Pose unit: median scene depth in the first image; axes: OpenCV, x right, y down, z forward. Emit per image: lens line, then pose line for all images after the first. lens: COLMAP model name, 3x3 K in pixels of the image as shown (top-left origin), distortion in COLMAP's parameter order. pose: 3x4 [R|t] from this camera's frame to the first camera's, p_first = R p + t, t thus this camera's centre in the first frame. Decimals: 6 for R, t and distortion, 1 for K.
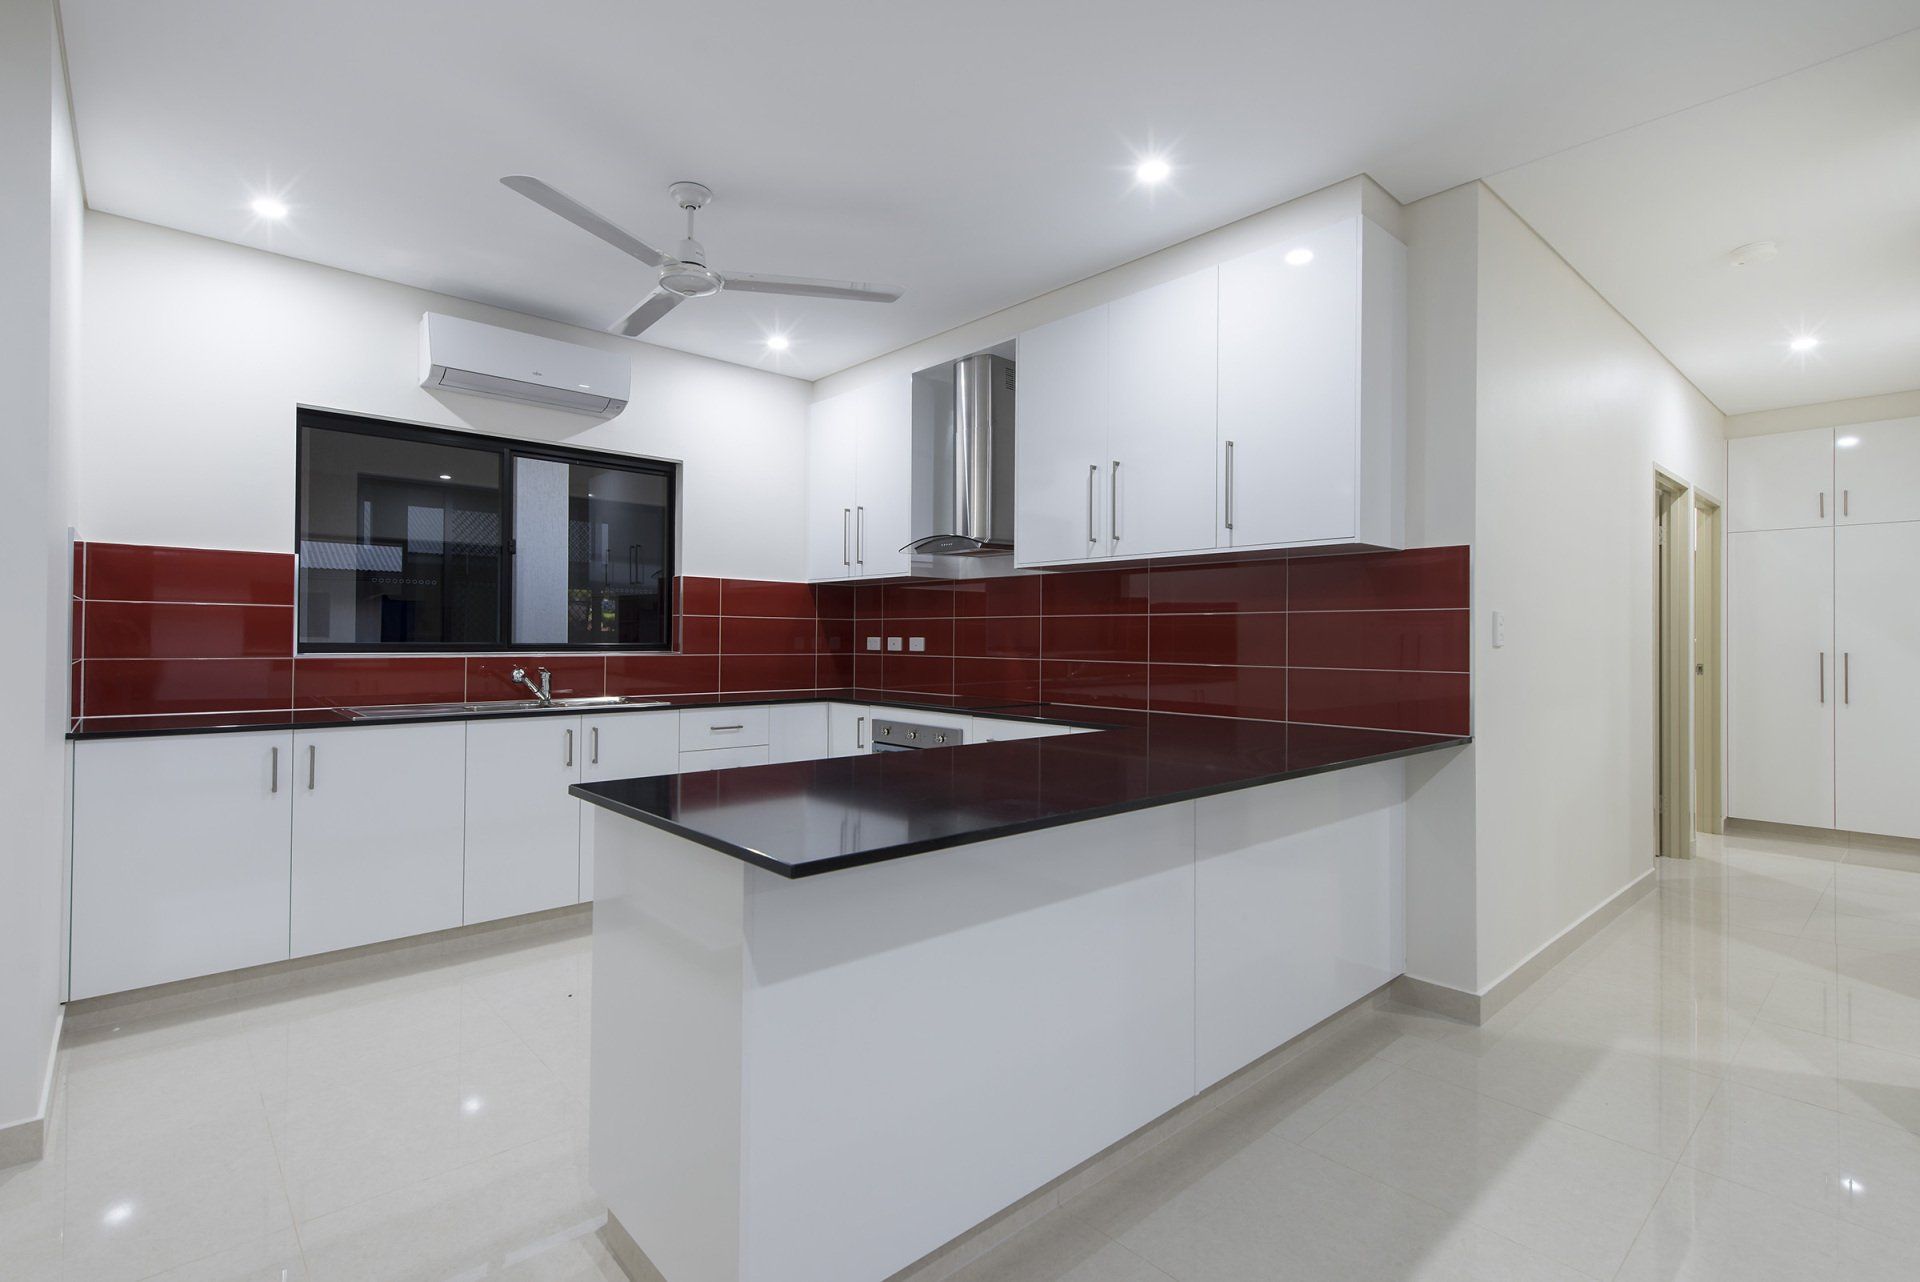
lens RADIAL K [[890.7, 0, 902.7], [0, 890.7, 631.9], [0, 0, 1]] dist [0.009710, -0.000211]
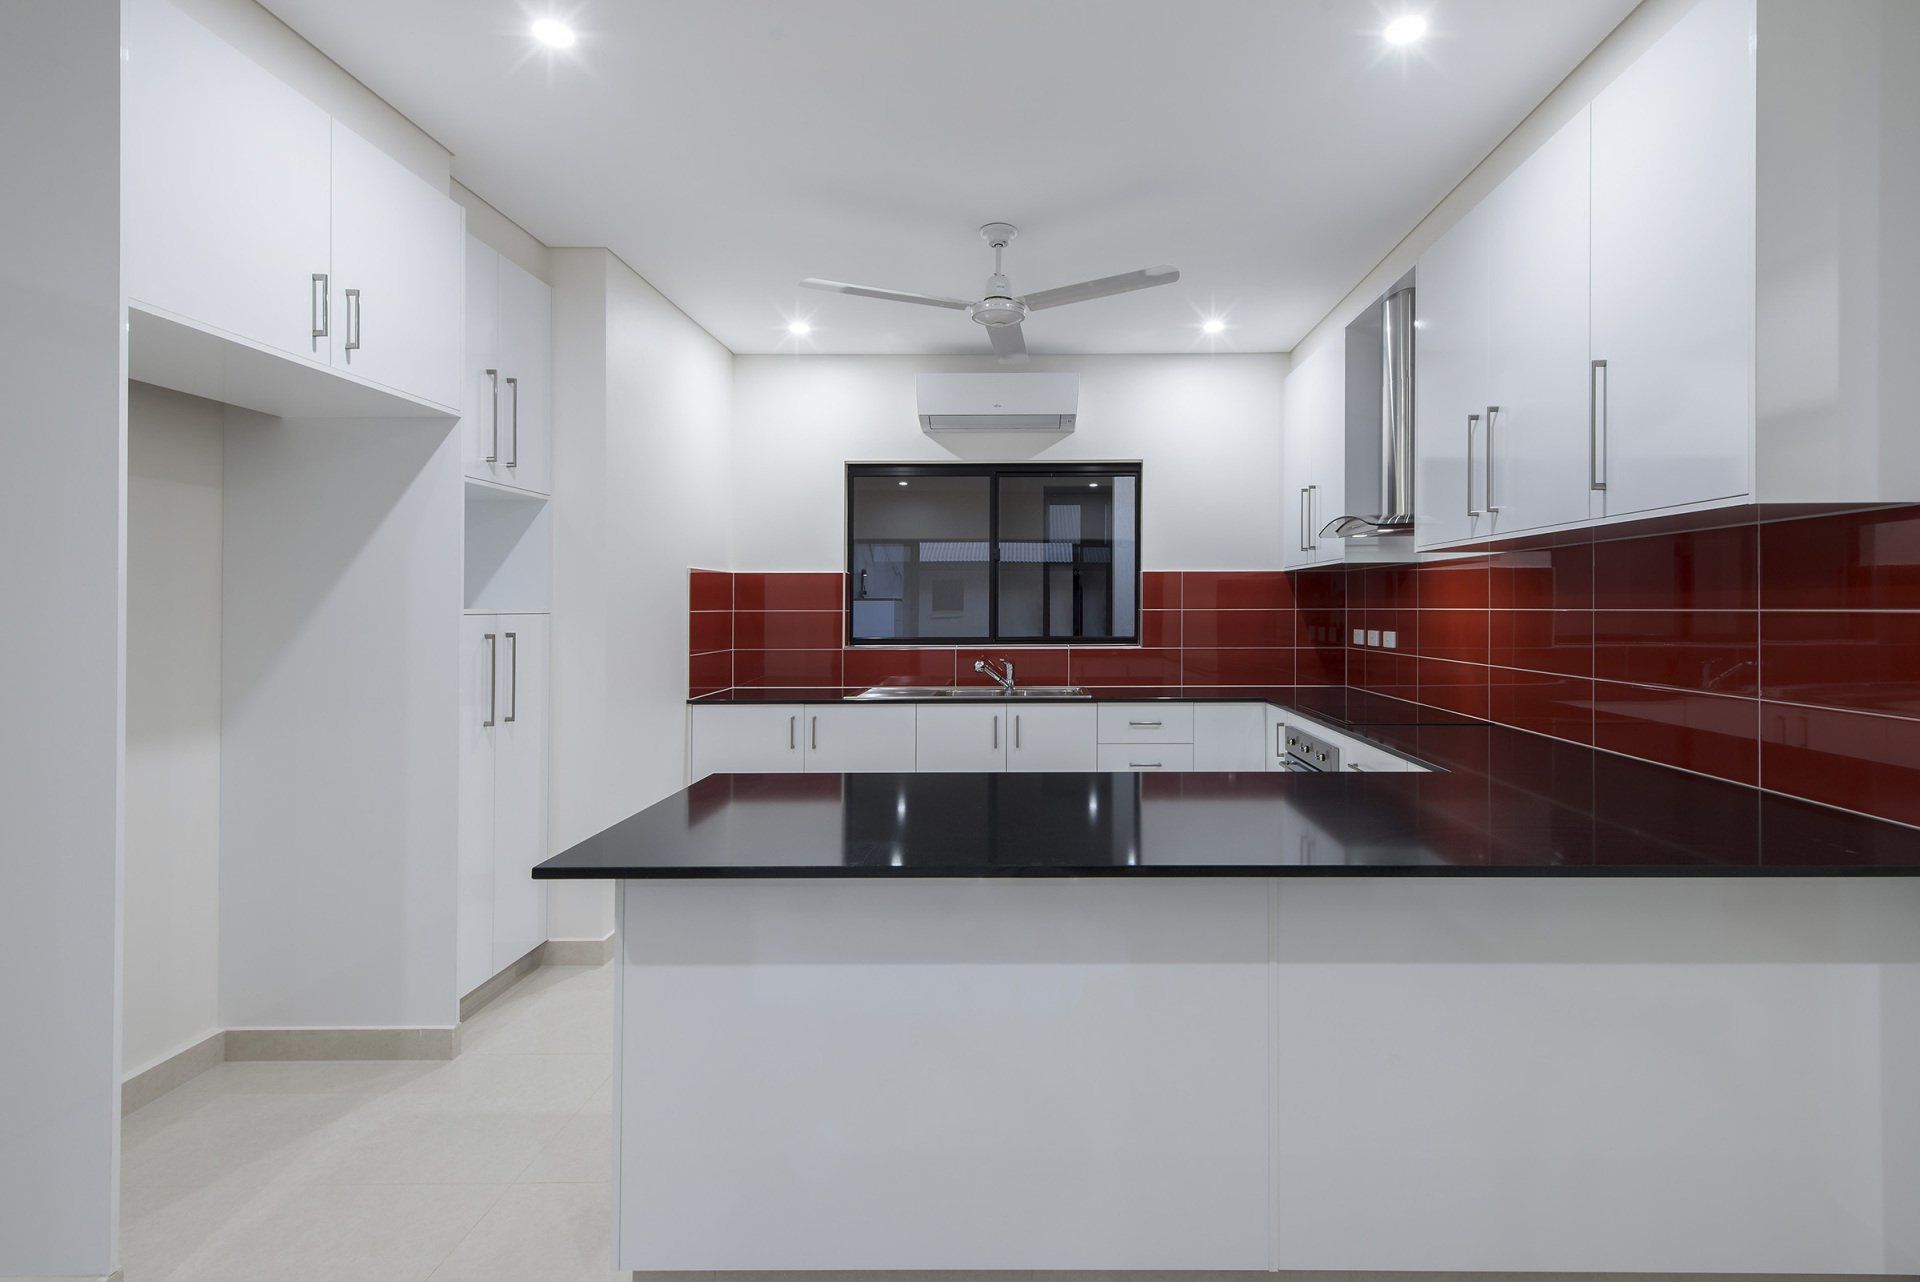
lens RADIAL K [[890.7, 0, 1008.3], [0, 890.7, 597.5], [0, 0, 1]] dist [0.009710, -0.000211]
pose [[0.737838, -0.019886, -0.674684, 0.386810], [0.016555, 0.999798, -0.011364, -0.027511], [0.674774, -0.002784, 0.738019, 0.161186]]
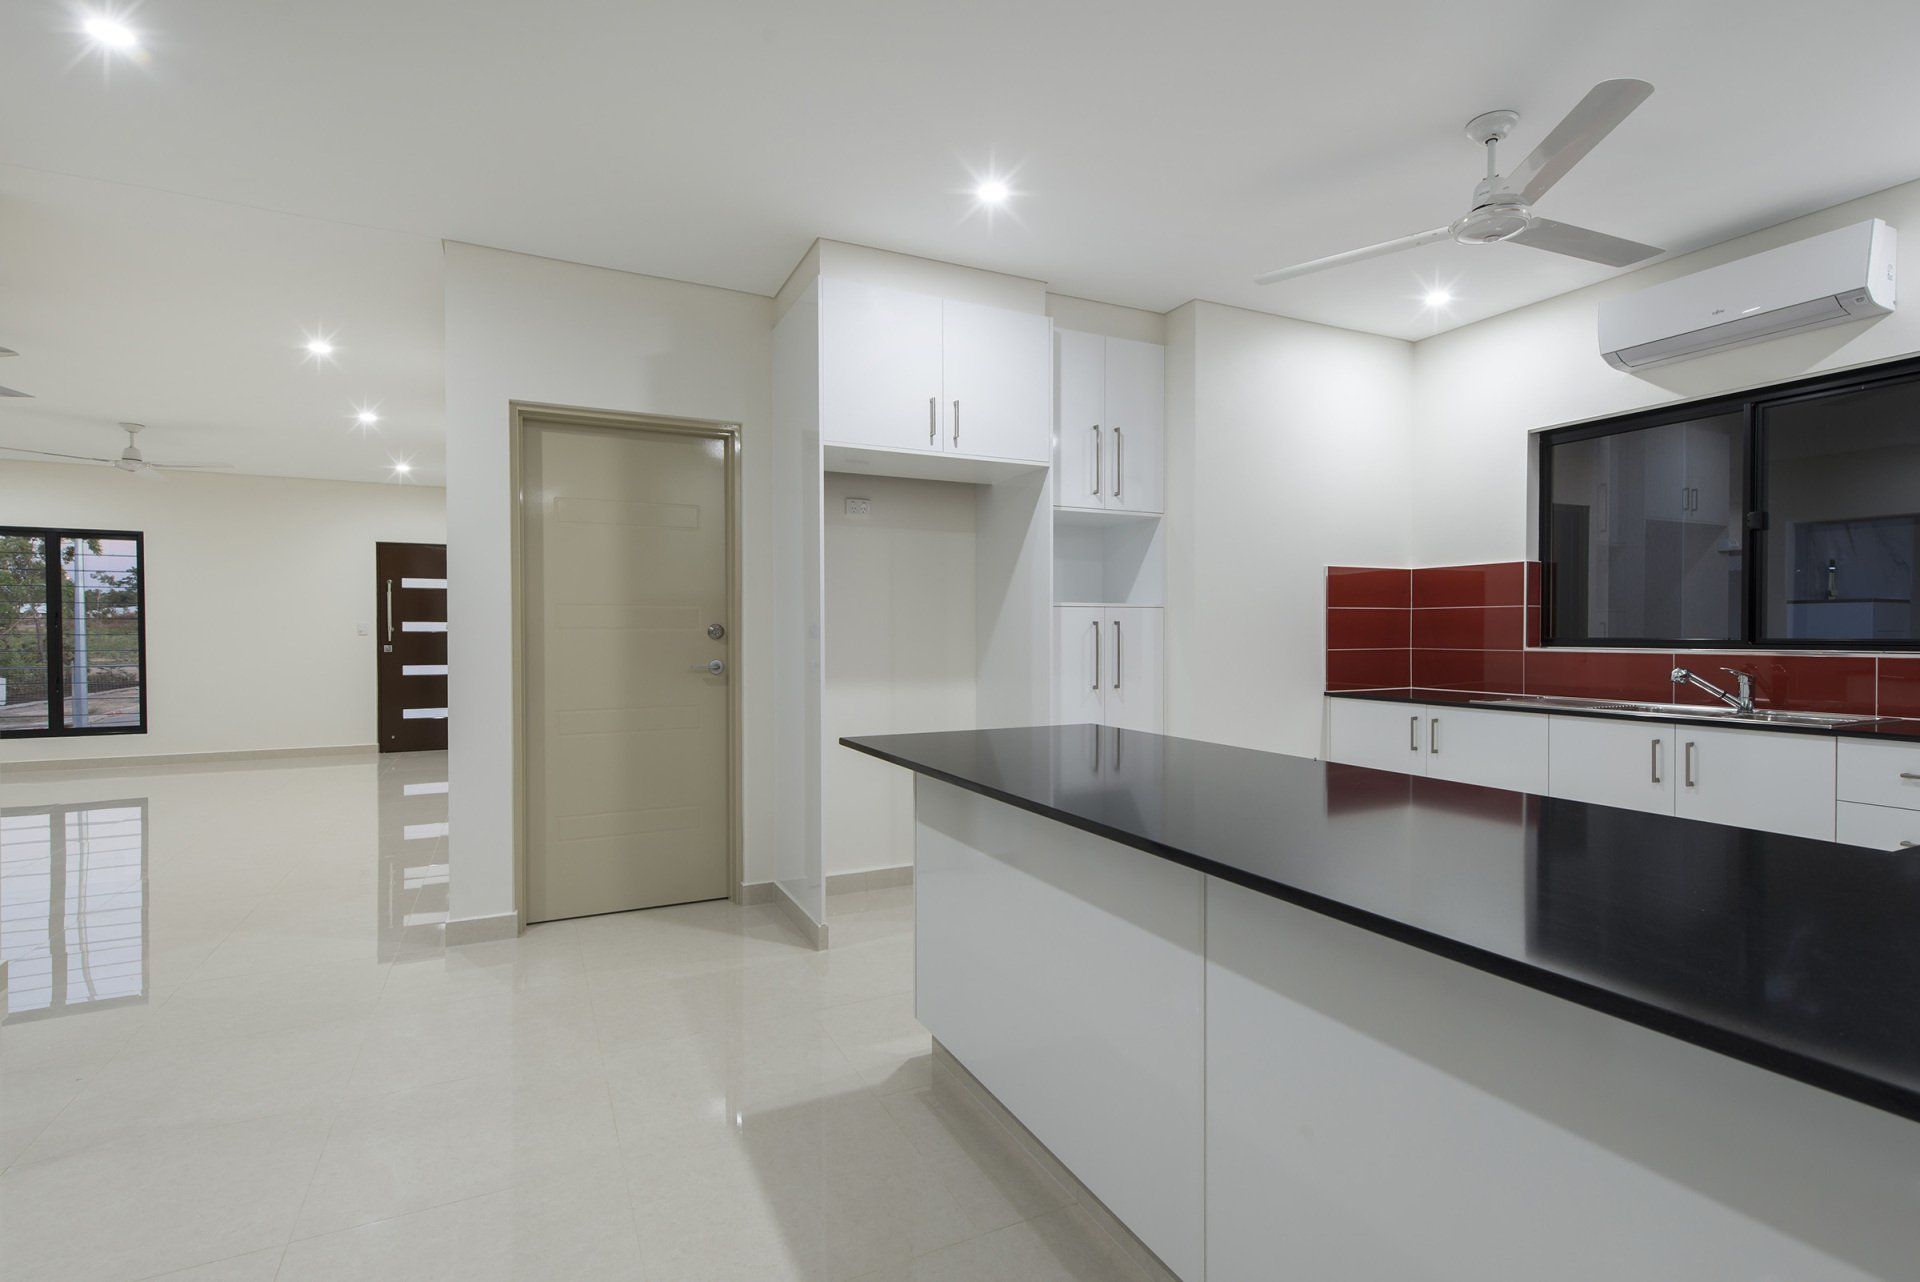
lens RADIAL K [[890.7, 0, 954.2], [0, 890.7, 635.5], [0, 0, 1]] dist [0.009710, -0.000211]
pose [[-0.245357, -0.000595, -0.969433, 0.583793], [0.009260, 0.999953, -0.002957, 0.005891], [0.969389, -0.009702, -0.245340, 0.528367]]
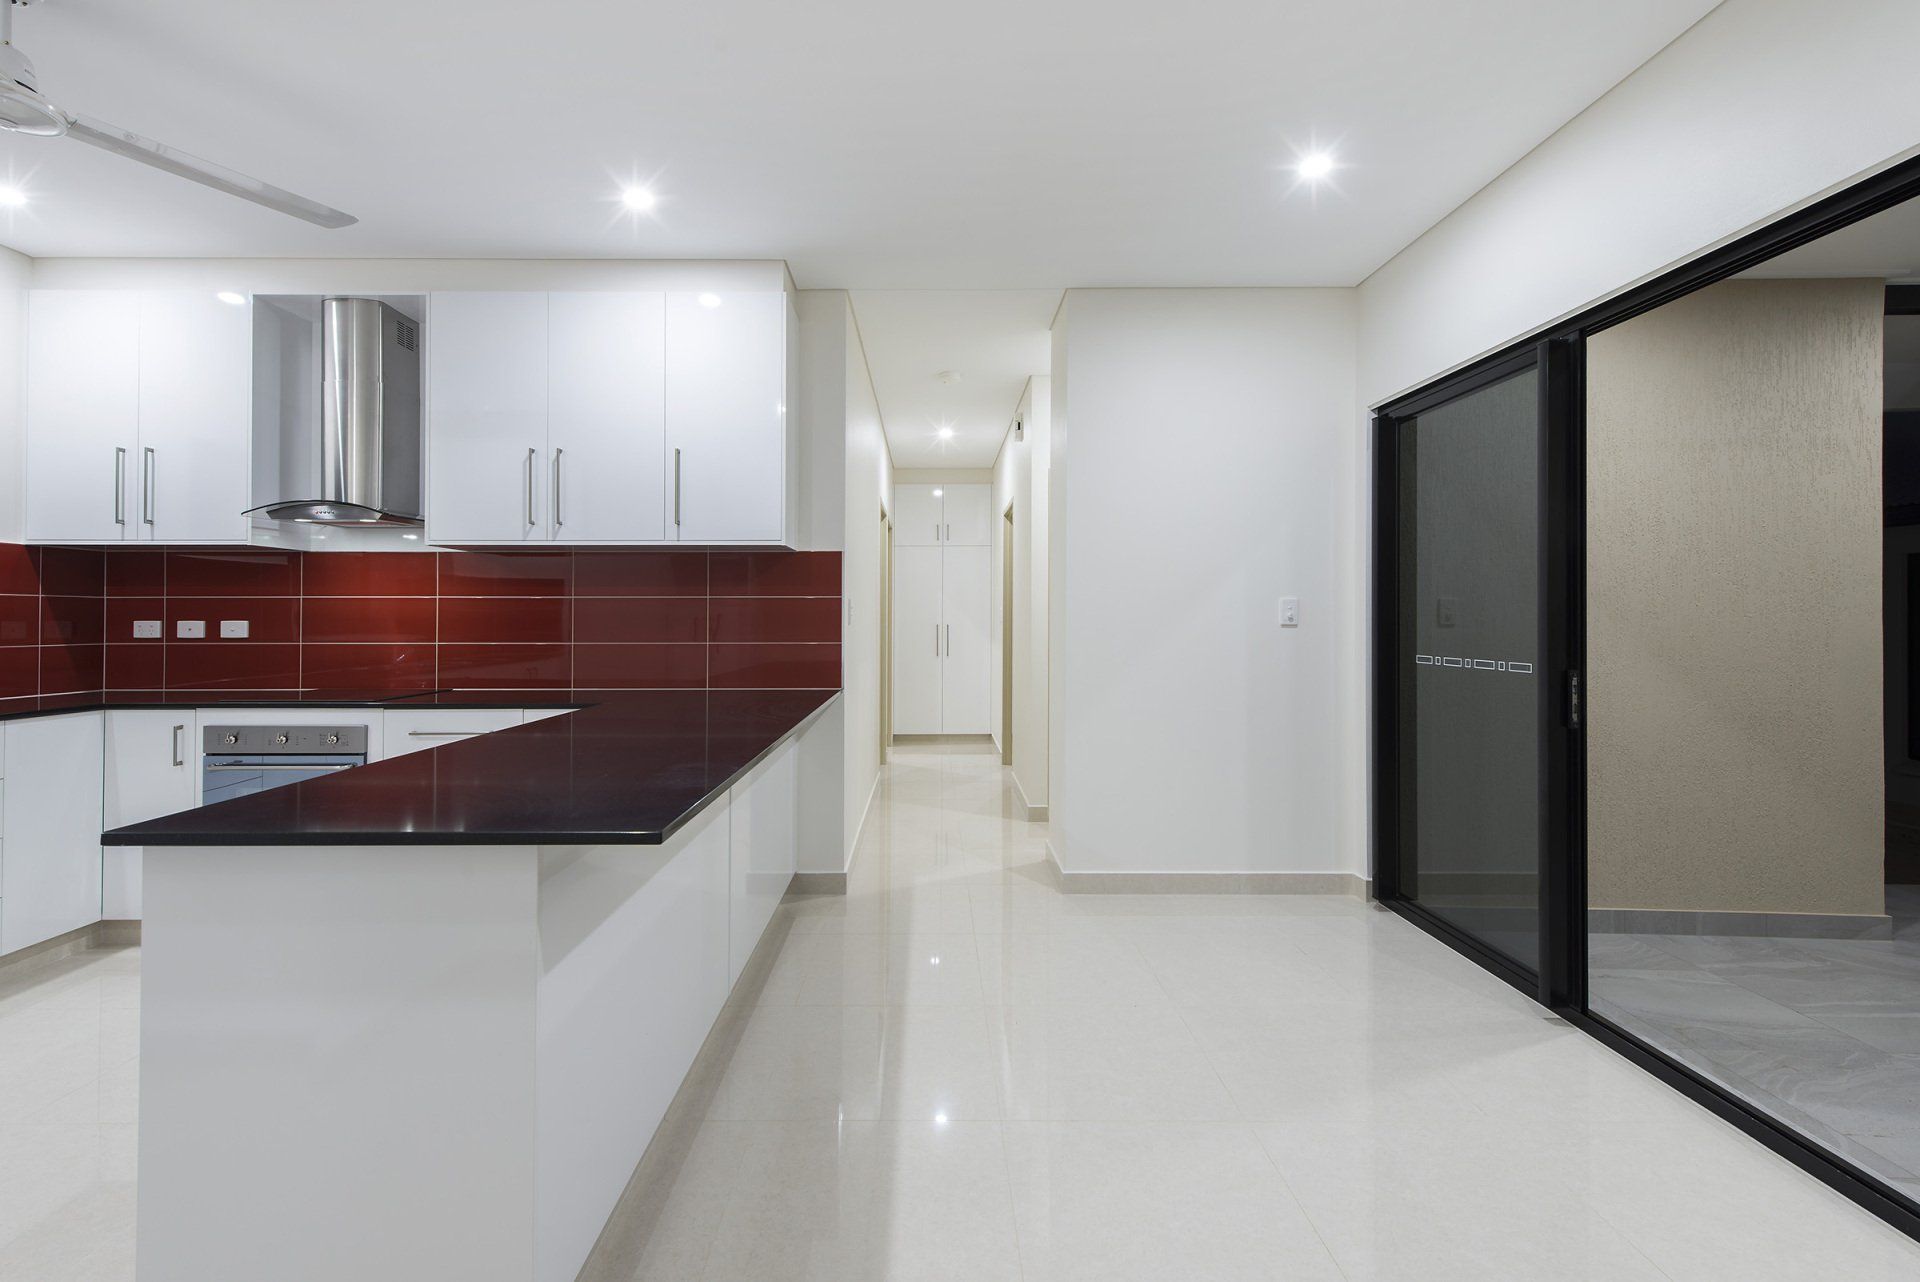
lens RADIAL K [[871.4, 0, 937.0], [0, 871.4, 612.6], [0, 0, 1]] dist [-0.006645, 0.002929]
pose [[0.636371, -0.003164, 0.771377, -0.222939], [0.001095, 0.999994, 0.003199, -0.003922], [-0.771382, -0.001191, 0.636371, 0.017046]]
